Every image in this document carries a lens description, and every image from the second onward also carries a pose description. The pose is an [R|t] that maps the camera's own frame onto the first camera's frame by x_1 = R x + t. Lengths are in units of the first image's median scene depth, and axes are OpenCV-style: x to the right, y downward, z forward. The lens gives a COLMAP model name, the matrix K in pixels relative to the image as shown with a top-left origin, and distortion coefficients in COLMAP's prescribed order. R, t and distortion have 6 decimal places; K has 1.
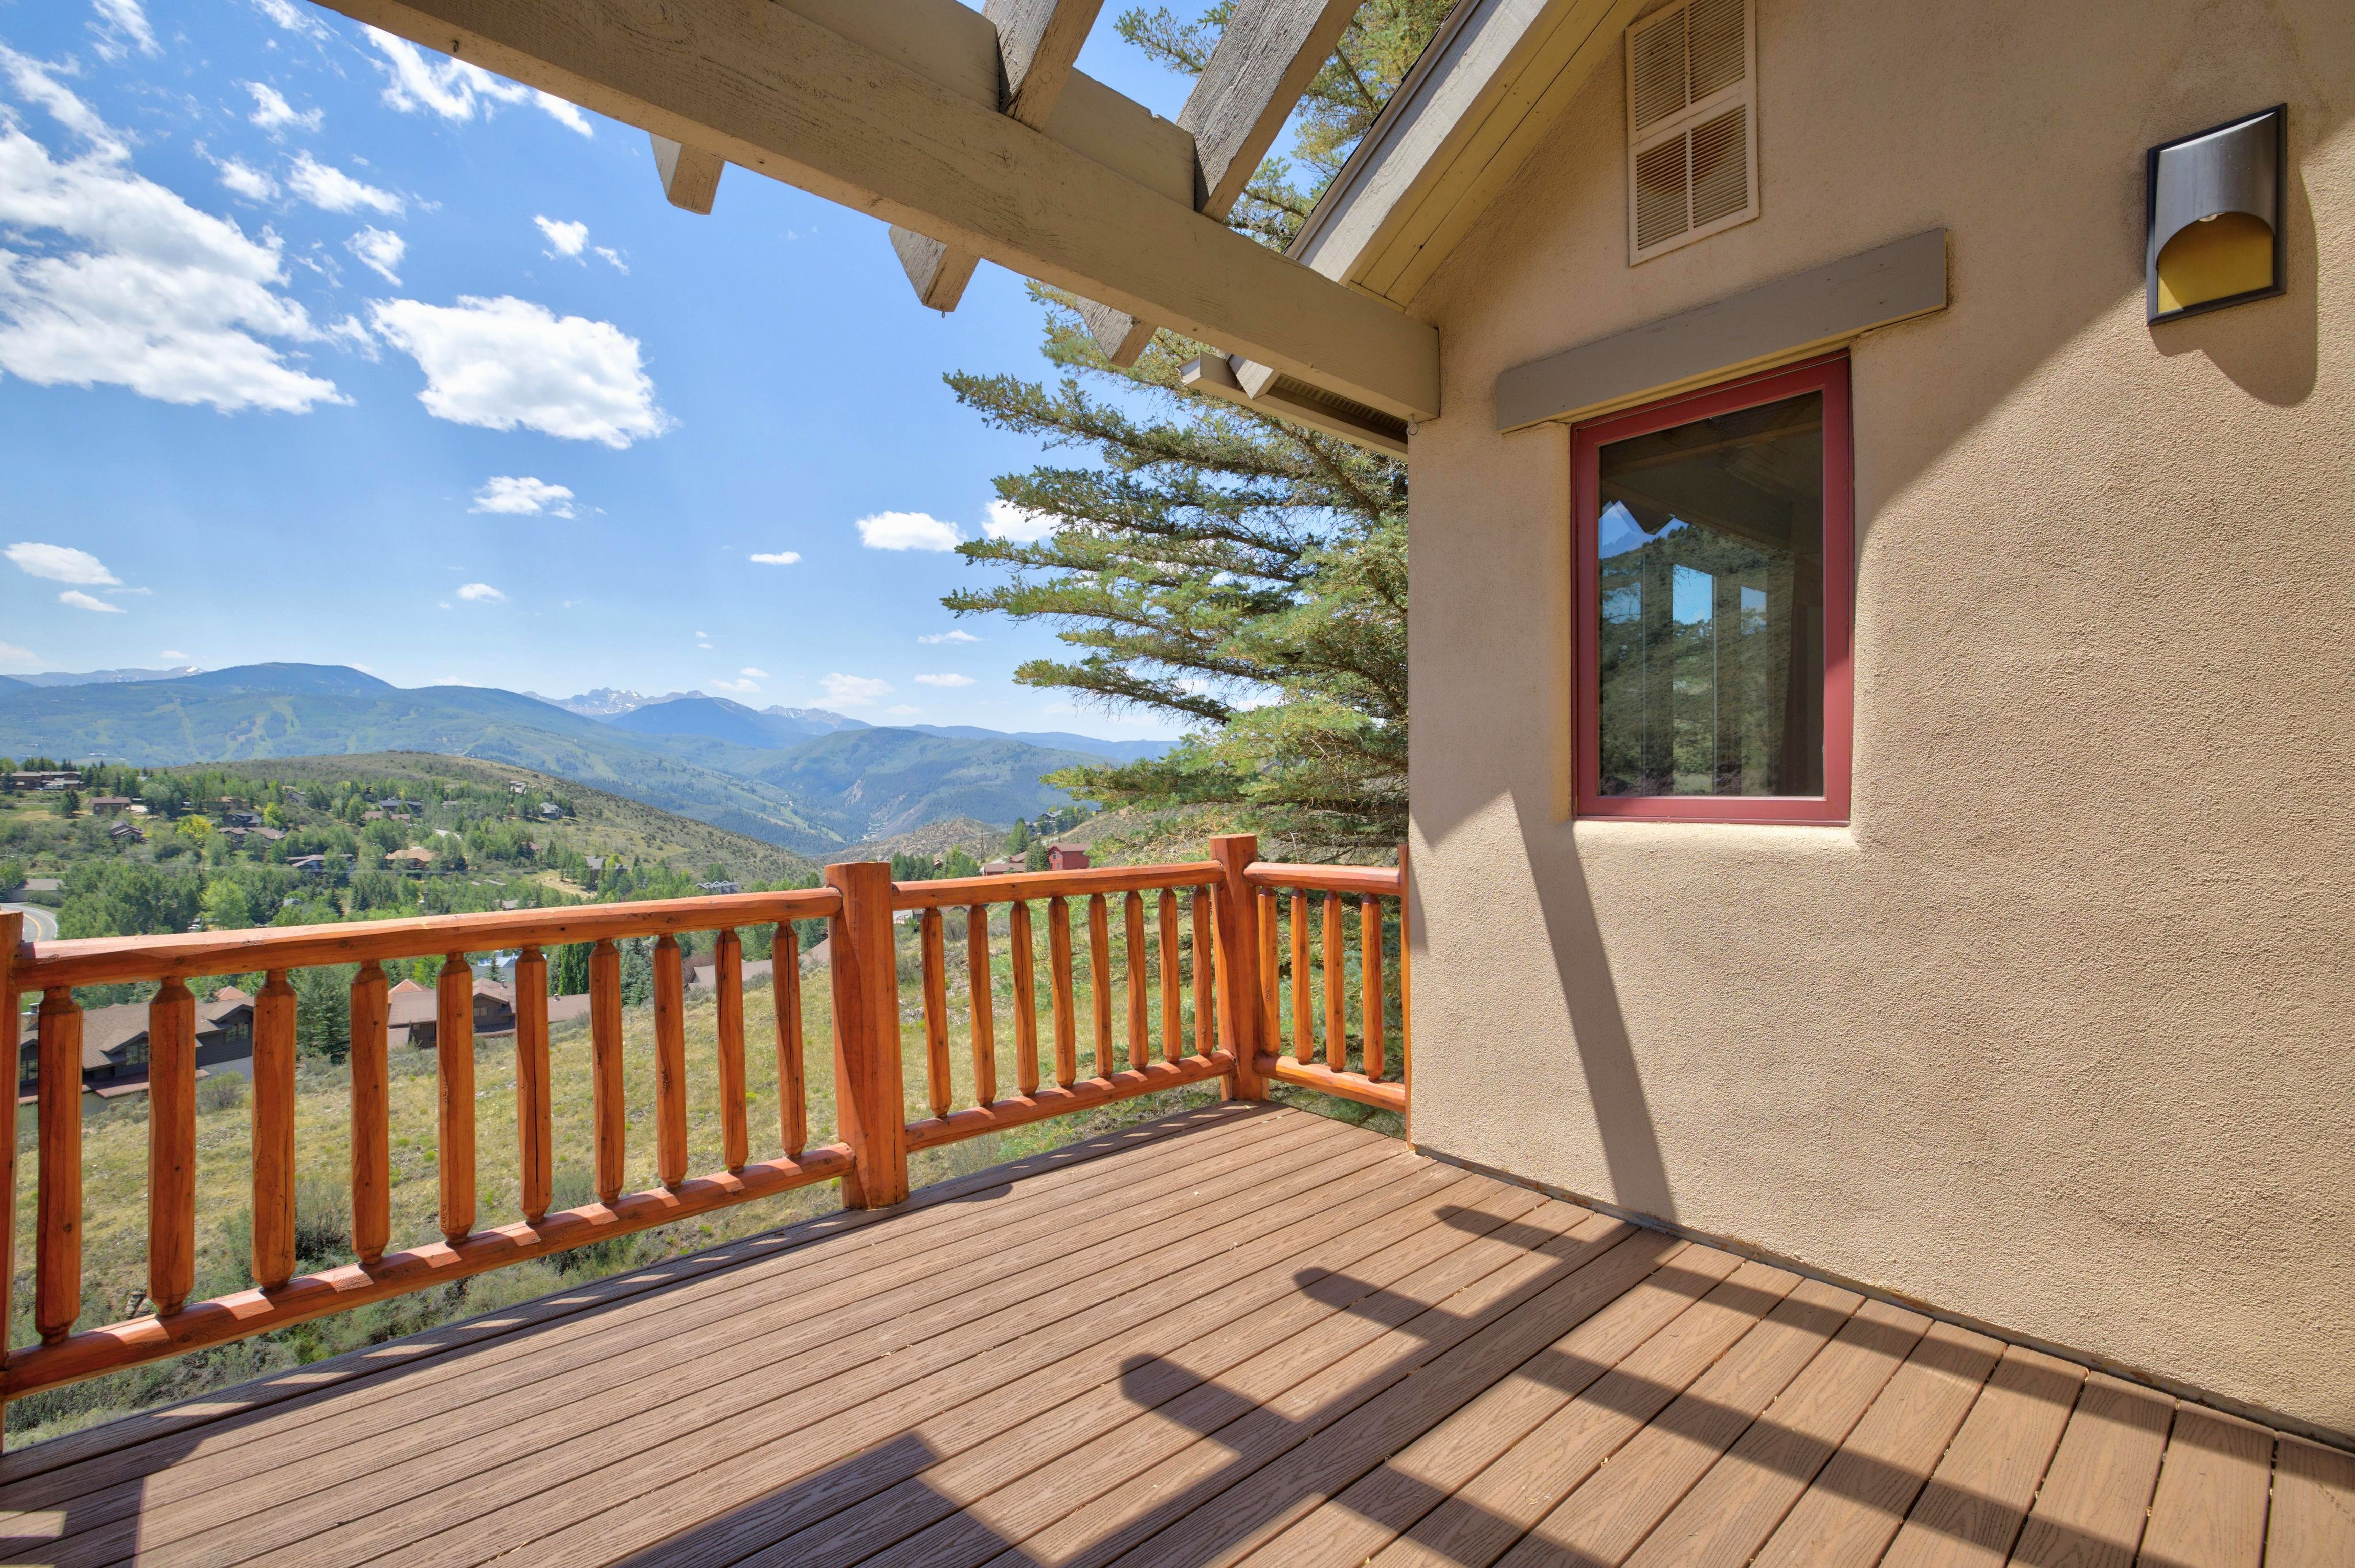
lens RADIAL K [[1042.6, 0, 1179.5], [0, 1042.6, 784.4], [0, 0, 1]] dist [-0.002032, 0.000800]
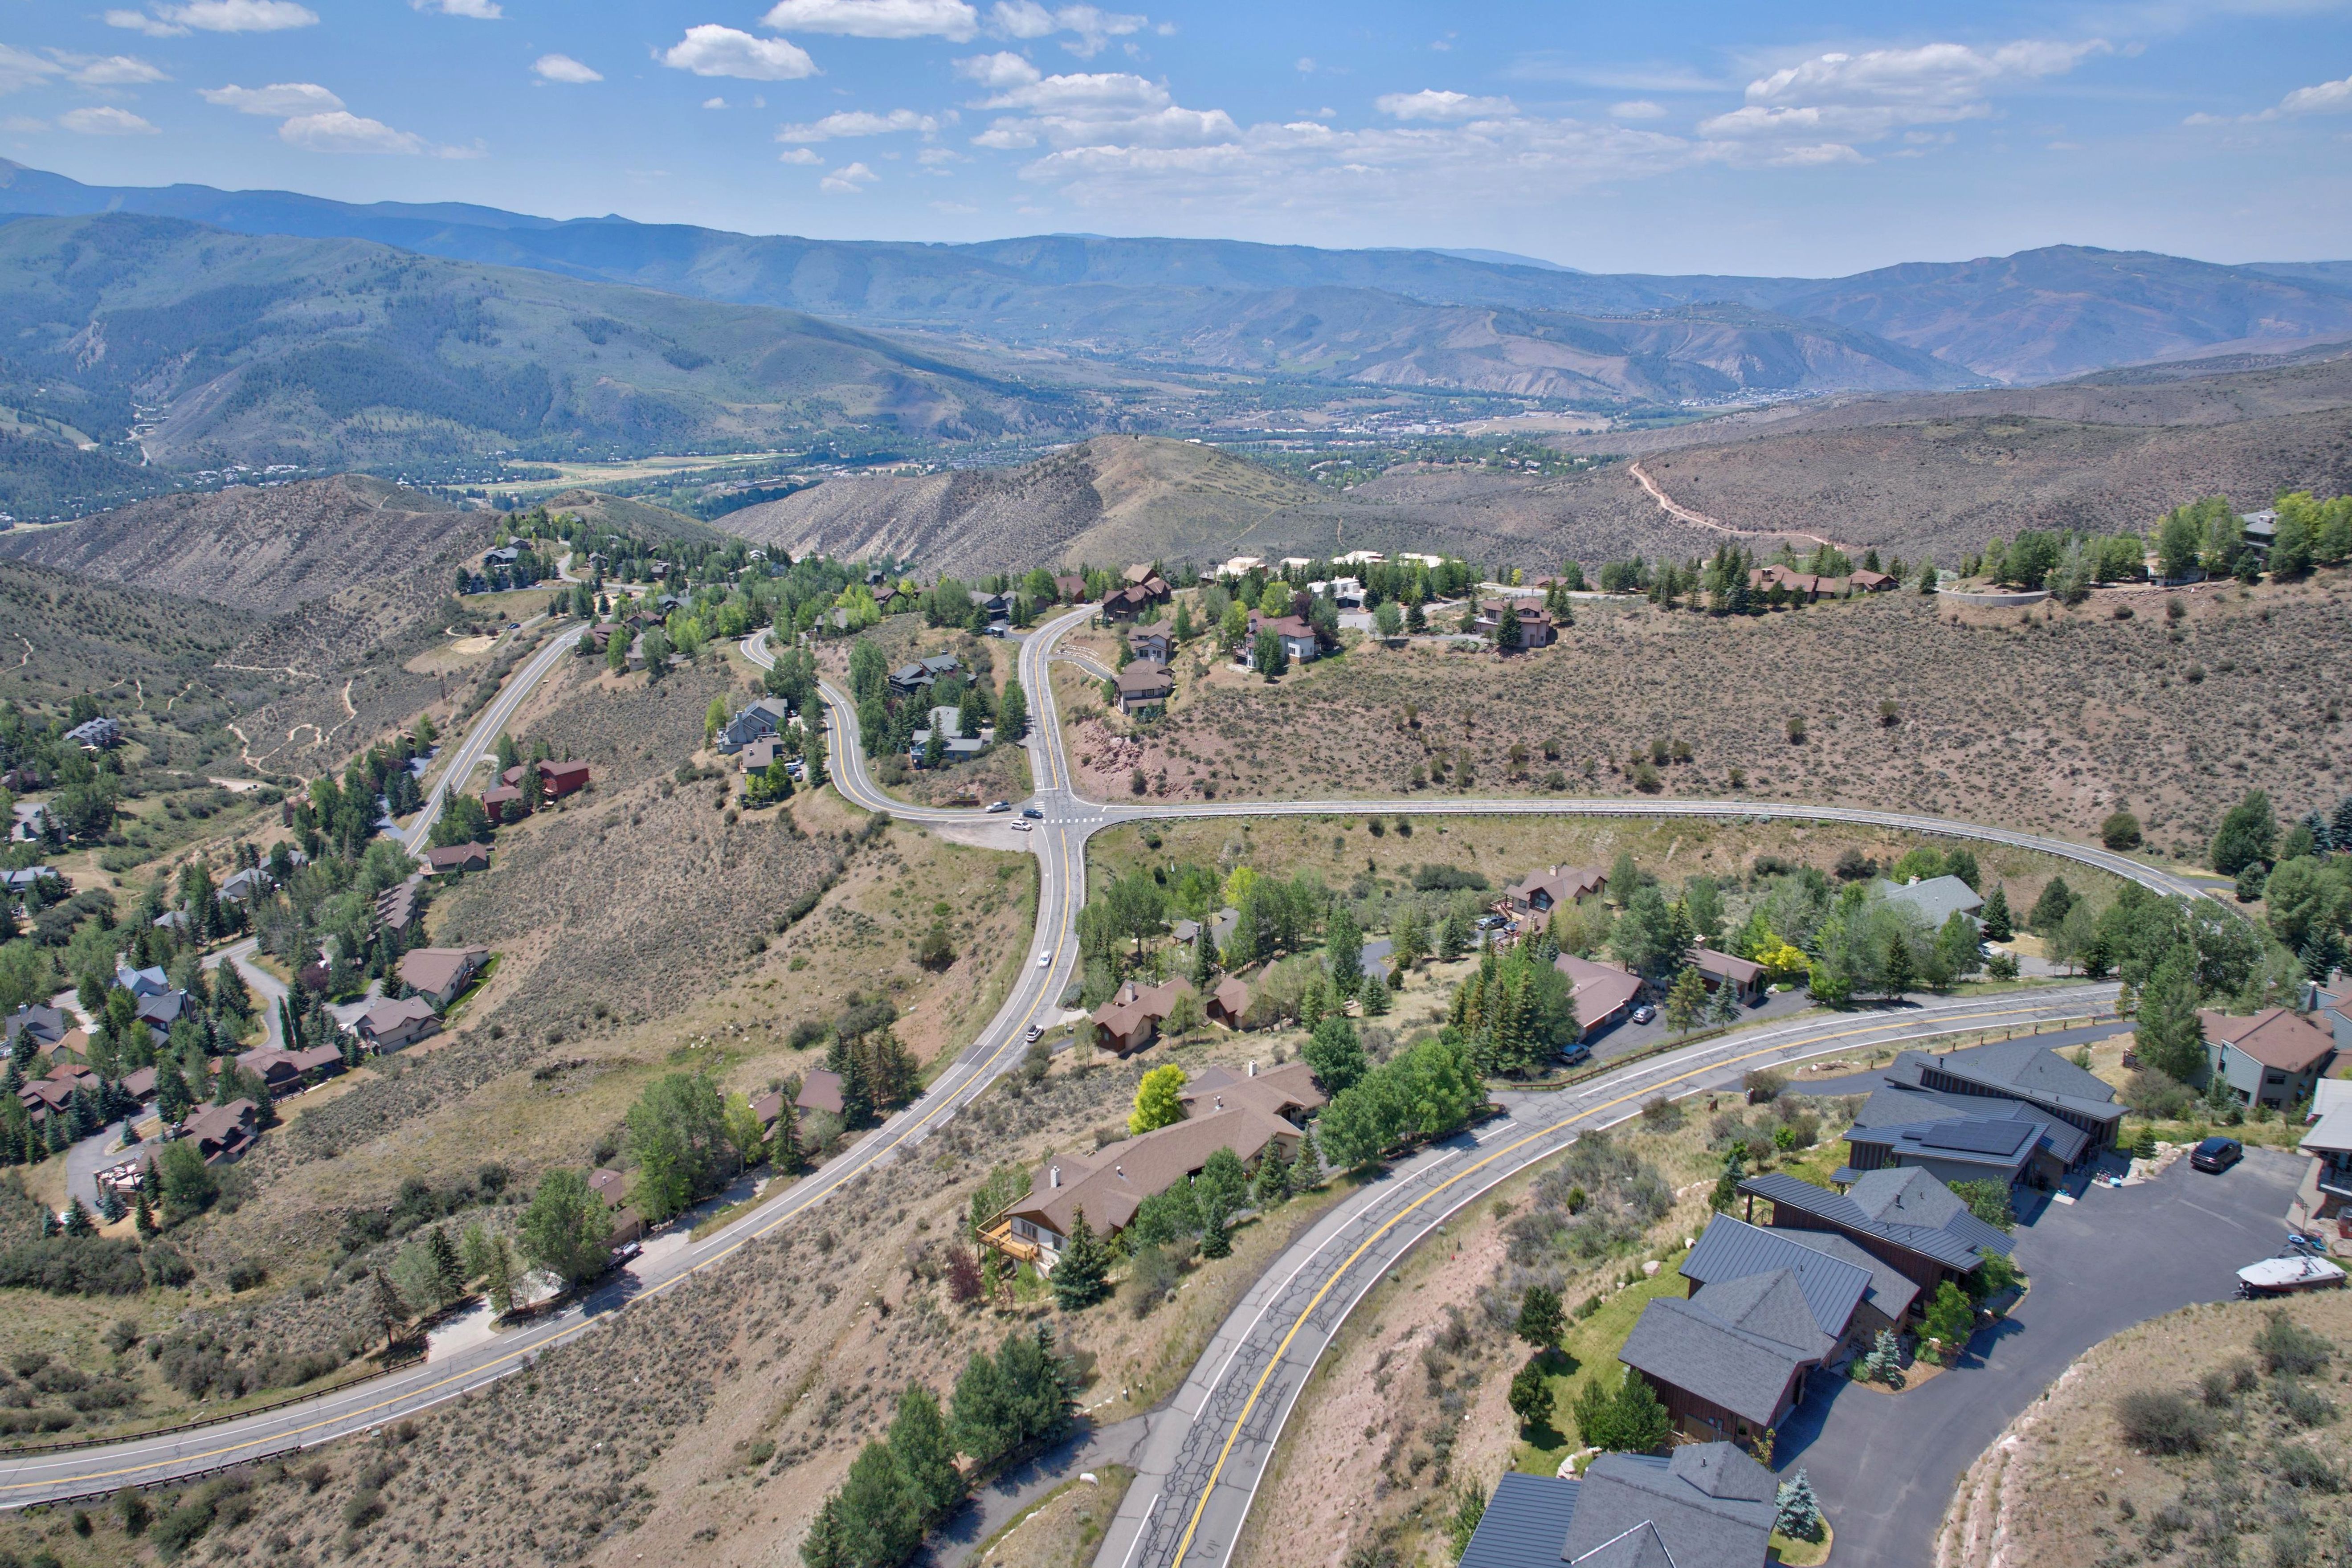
lens RADIAL K [[1598.3, 0, 1191.5], [0, 1598.3, 793.6], [0, 0, 1]] dist [0.004942, -0.008164]
pose [[0.957524, -0.086176, 0.275174, 0.035489], [-0.002021, 0.952269, 0.305252, -0.231576], [-0.288346, -0.292843, 0.911647, -0.400346]]
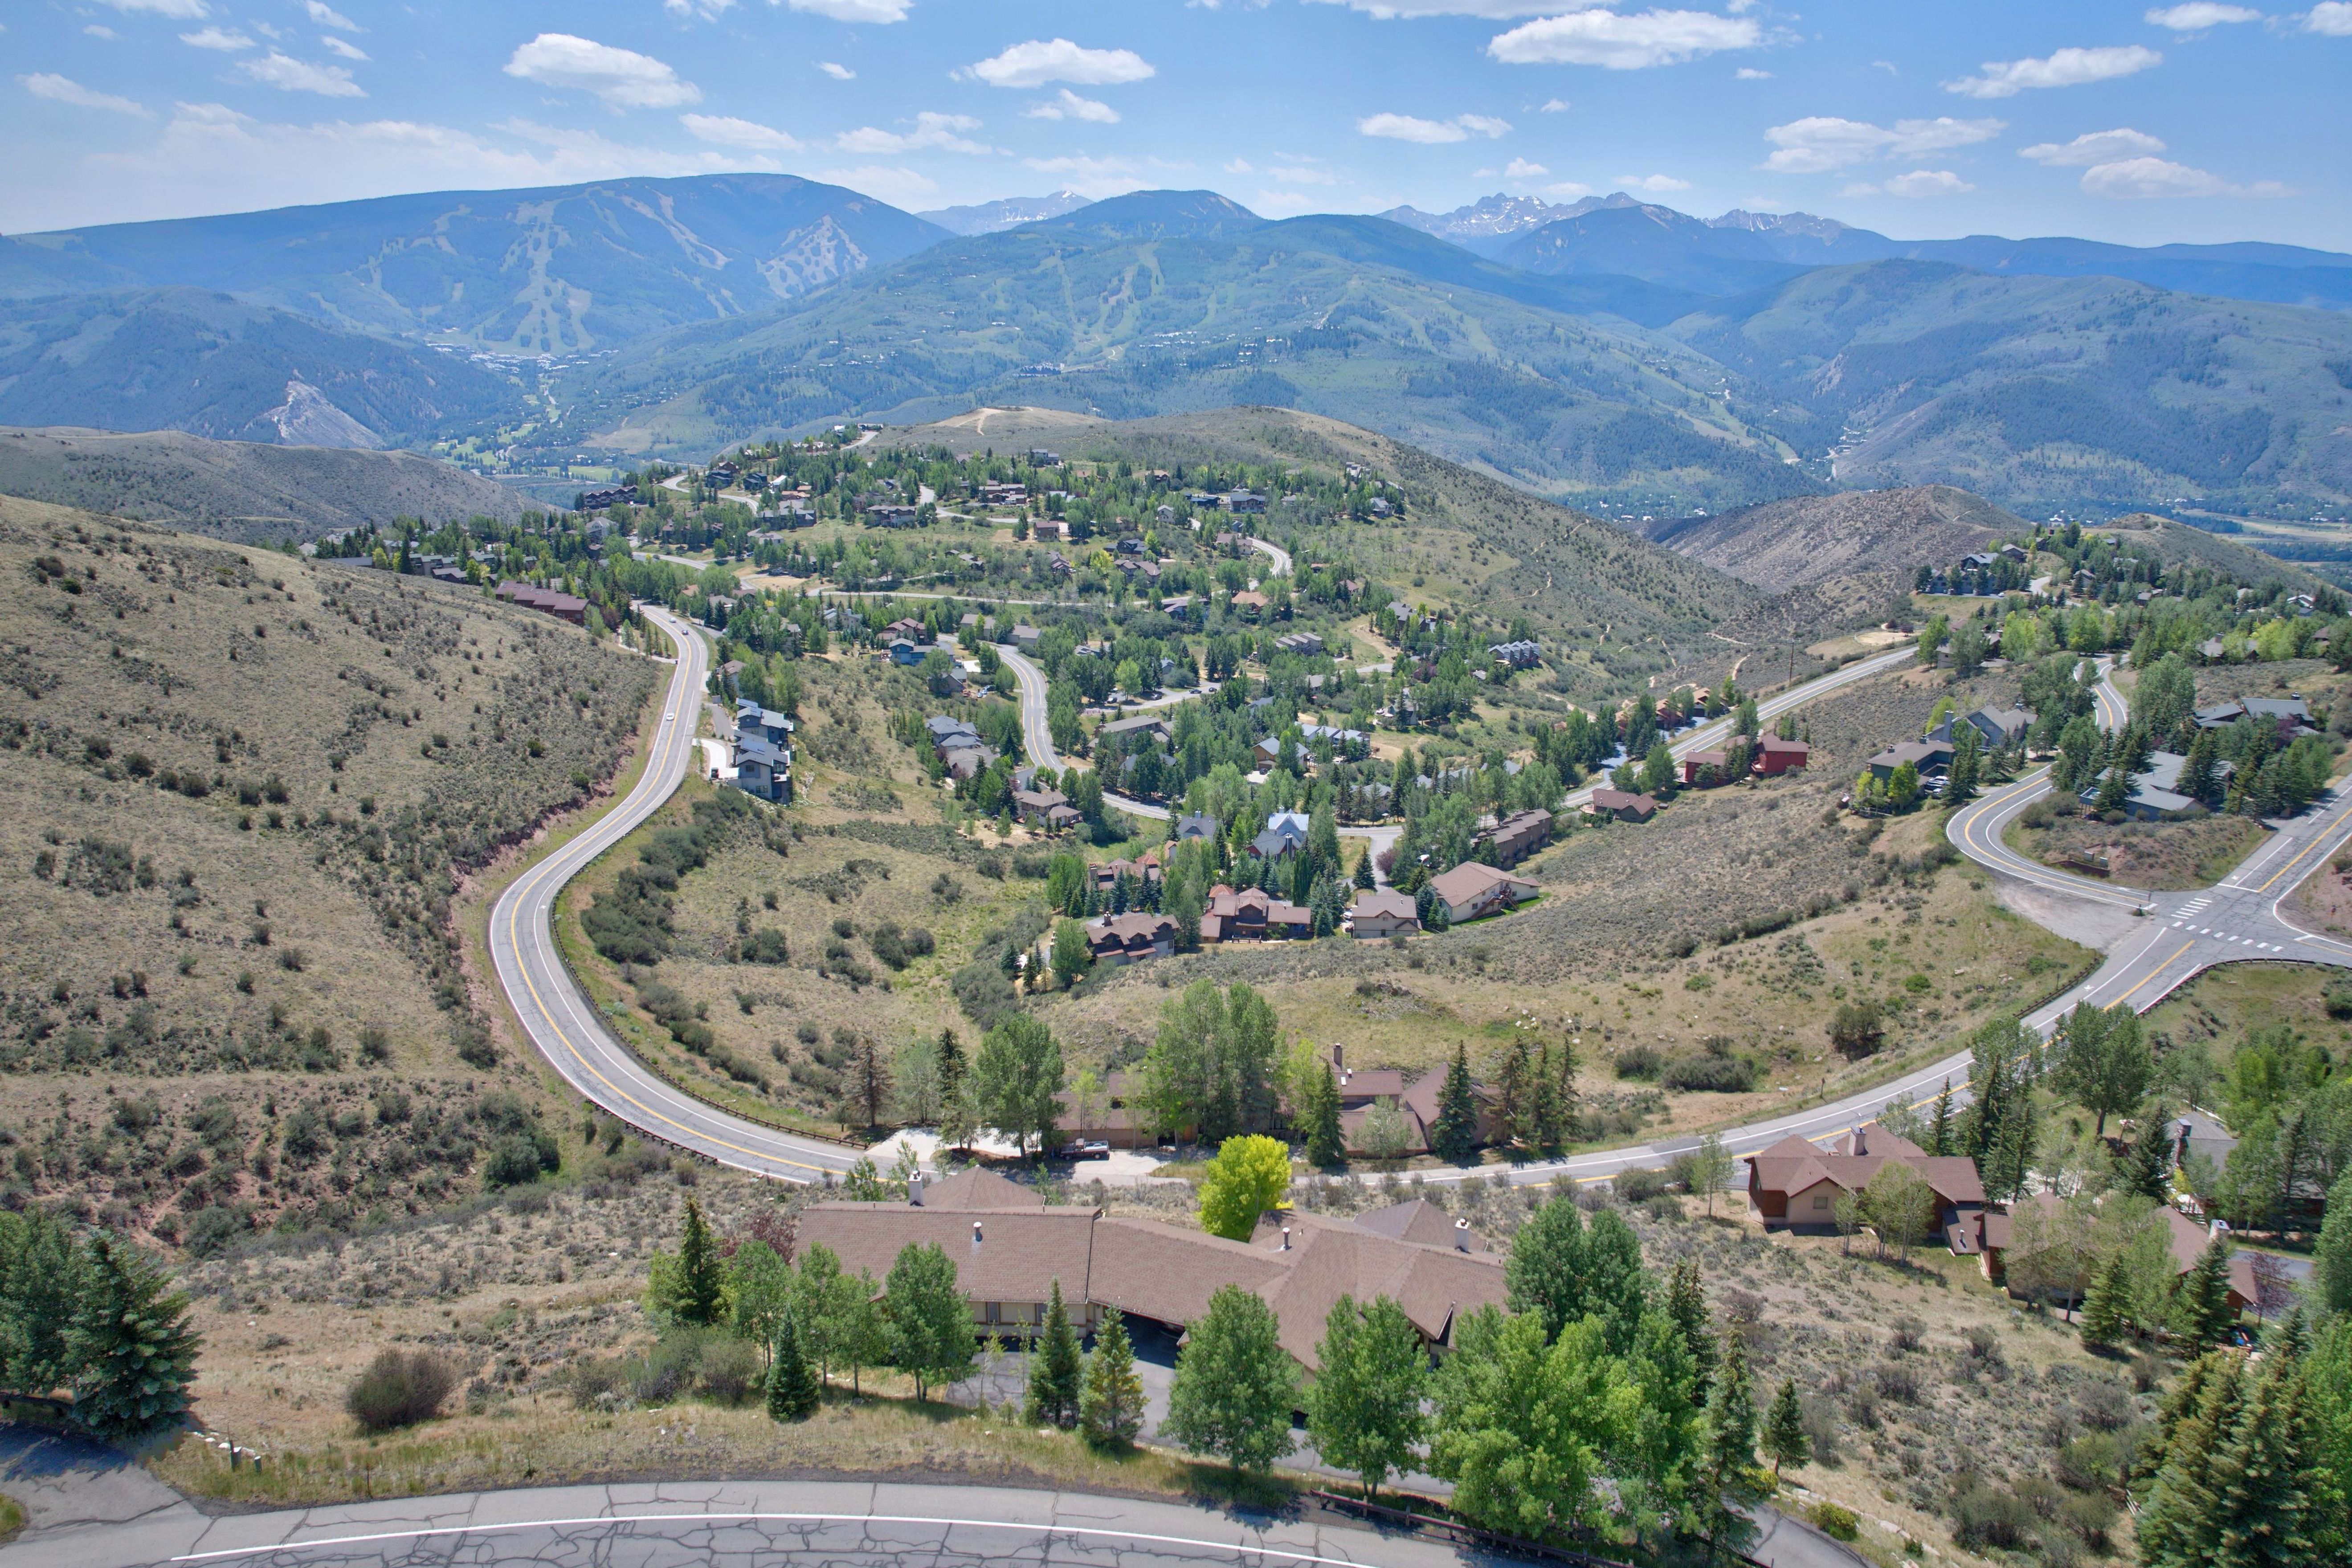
lens RADIAL K [[1598.3, 0, 1186.8], [0, 1598.3, 782.6], [0, 0, 1]] dist [0.004942, -0.008164]
pose [[0.773294, 0.178025, -0.608543, 0.204964], [-0.004878, 0.961416, 0.275057, -0.168343], [0.634029, -0.209731, 0.744325, -0.252997]]
